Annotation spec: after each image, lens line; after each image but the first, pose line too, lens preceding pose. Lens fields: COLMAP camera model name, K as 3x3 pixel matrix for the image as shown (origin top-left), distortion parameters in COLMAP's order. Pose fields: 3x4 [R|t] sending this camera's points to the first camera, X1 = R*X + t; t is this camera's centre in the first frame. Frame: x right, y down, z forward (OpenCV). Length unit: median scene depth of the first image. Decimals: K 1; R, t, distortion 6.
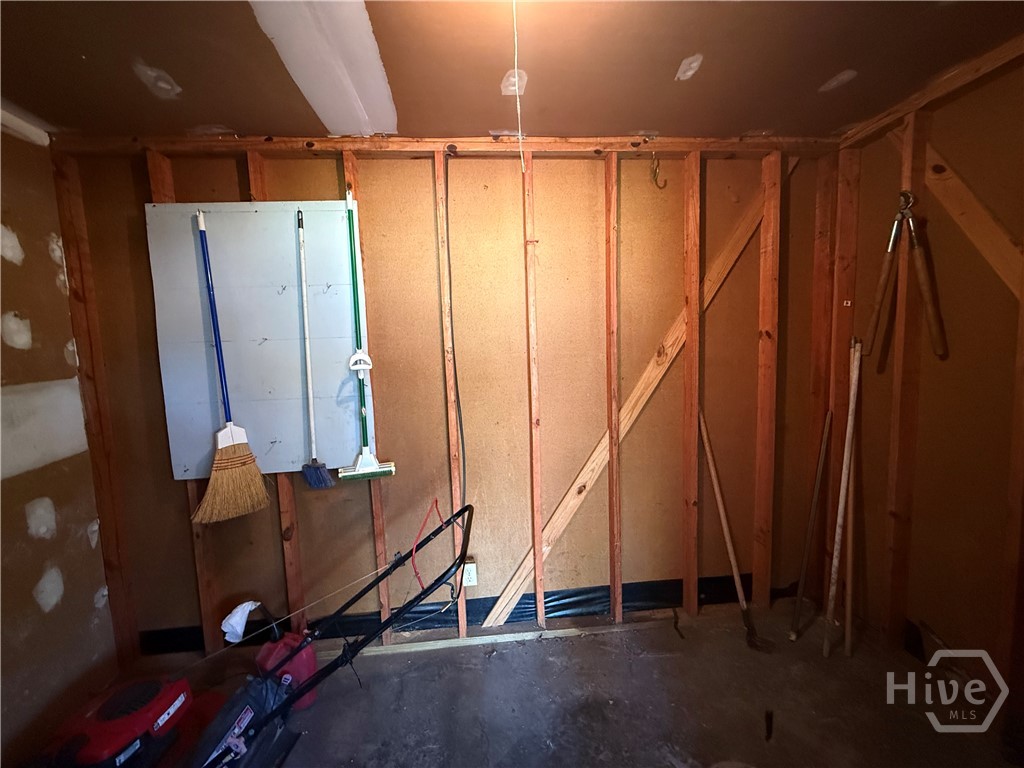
lens RADIAL K [[411.1, 0, 516.3], [0, 411.1, 381.5], [0, 0, 1]] dist [0.000062, 0.001294]
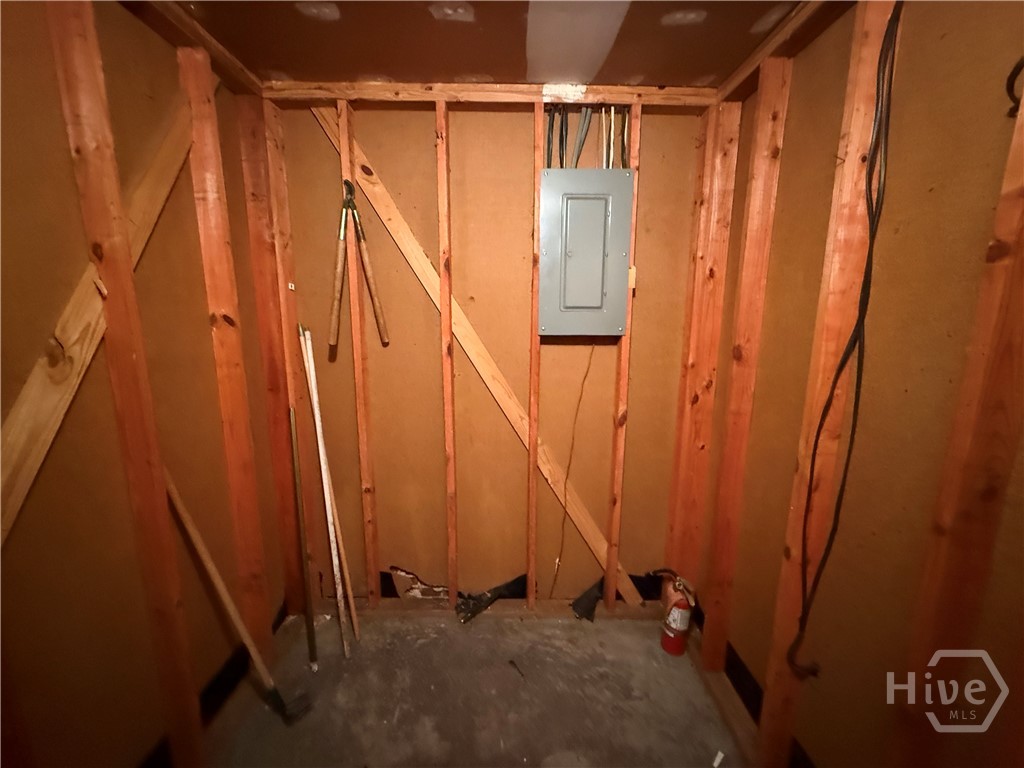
lens RADIAL K [[411.1, 0, 511.0], [0, 411.1, 383.8], [0, 0, 1]] dist [0.000062, 0.001294]
pose [[0.084768, -0.140122, 0.986499, -0.071689], [0.090509, 0.987052, 0.132424, -0.055771], [-0.992281, 0.078062, 0.096353, 0.453860]]
